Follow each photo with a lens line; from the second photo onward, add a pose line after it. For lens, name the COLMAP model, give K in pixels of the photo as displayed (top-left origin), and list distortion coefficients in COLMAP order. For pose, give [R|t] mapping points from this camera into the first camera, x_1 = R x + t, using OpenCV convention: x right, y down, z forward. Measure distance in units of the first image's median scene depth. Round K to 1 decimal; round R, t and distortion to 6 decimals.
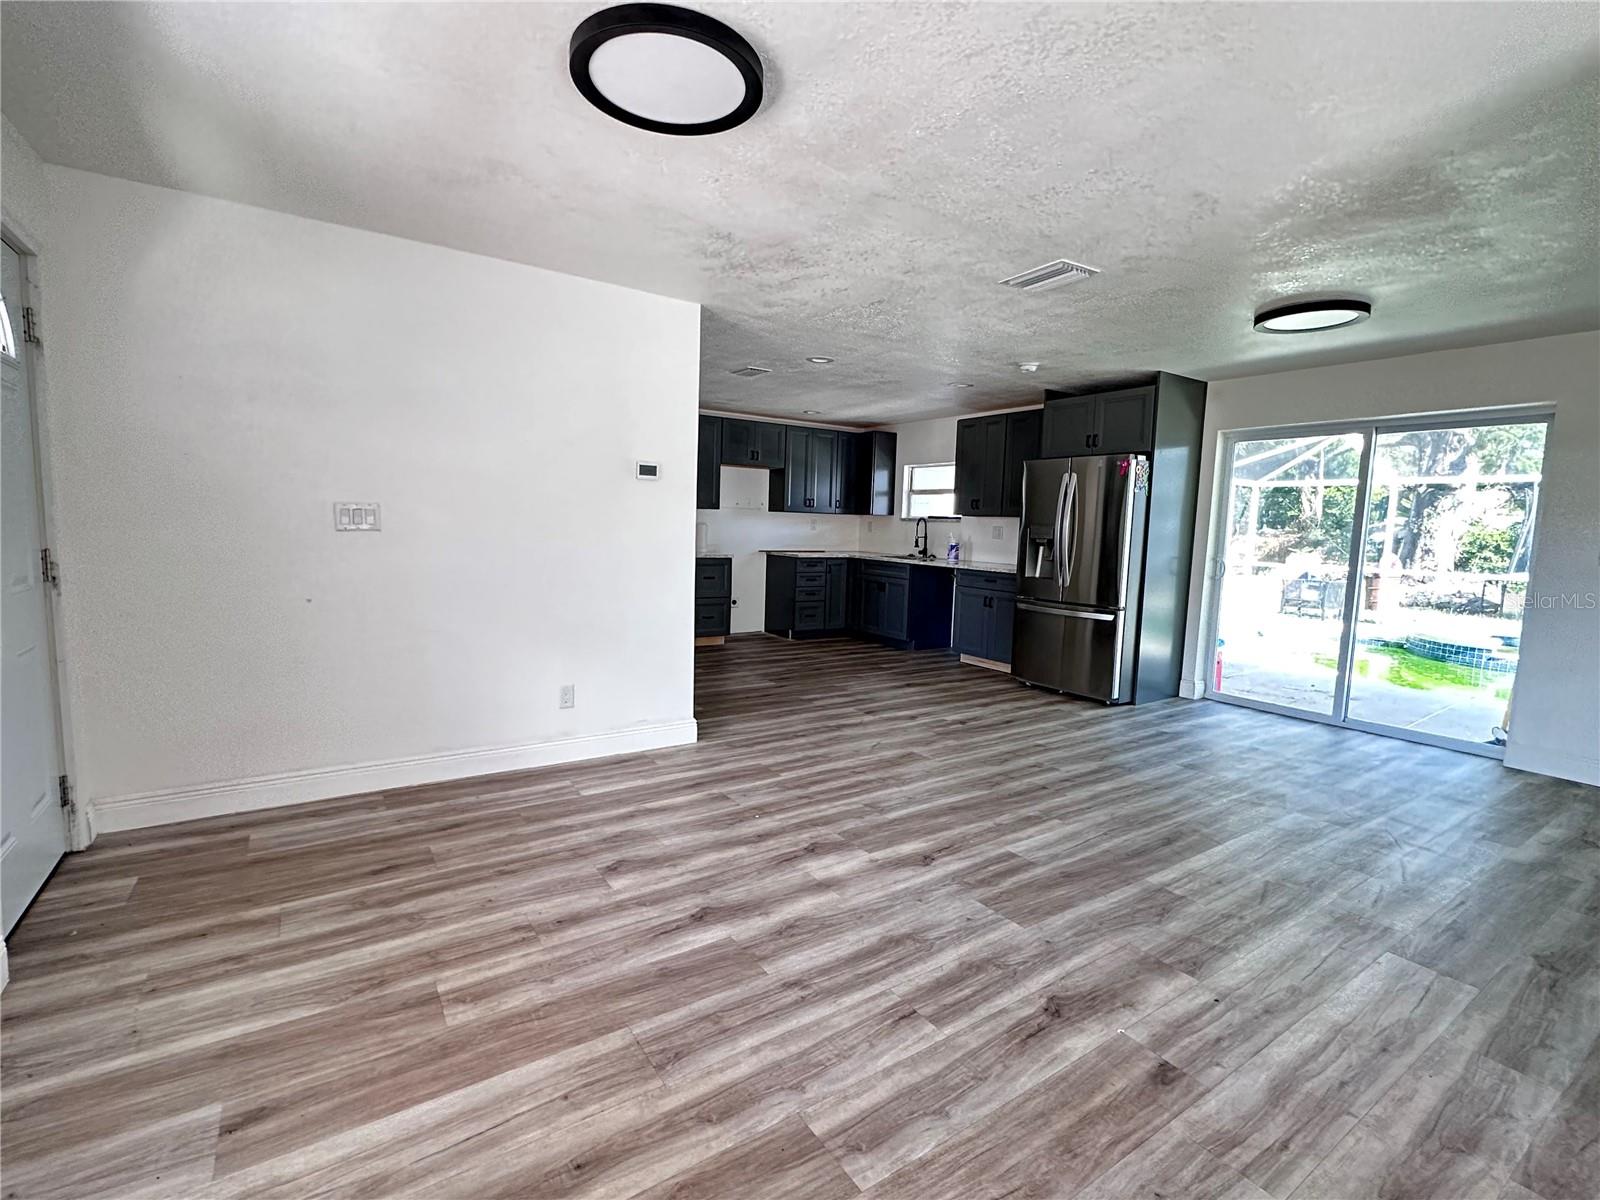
lens RADIAL K [[728.2, 0, 797.2], [0, 728.2, 603.9], [0, 0, 1]] dist [-0.005373, -0.000661]
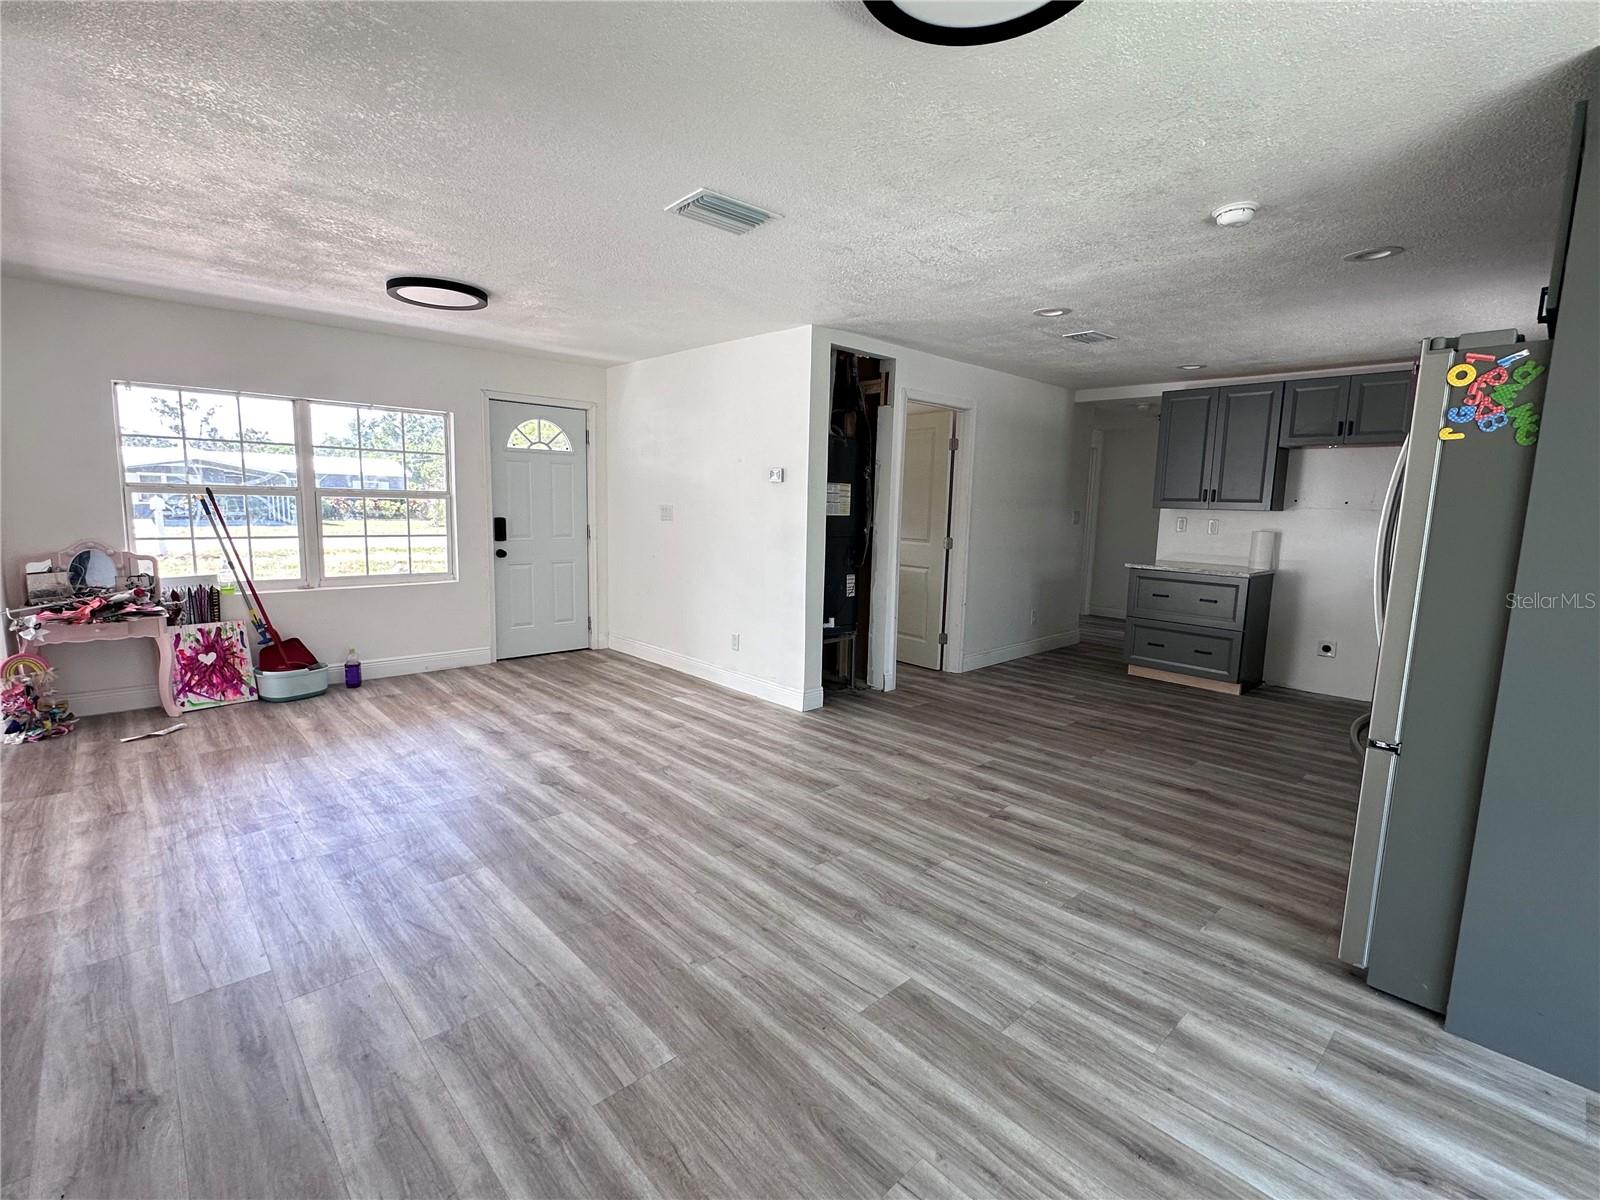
lens RADIAL K [[734.8, 0, 800.0], [0, 734.8, 600.0], [0, 0, 1]] dist [-0.001480, -0.000358]
pose [[0.166492, 0.105323, -0.980402, 0.934691], [-0.131731, 0.987742, 0.083741, -0.074483], [0.977204, 0.115207, 0.178326, 0.751610]]
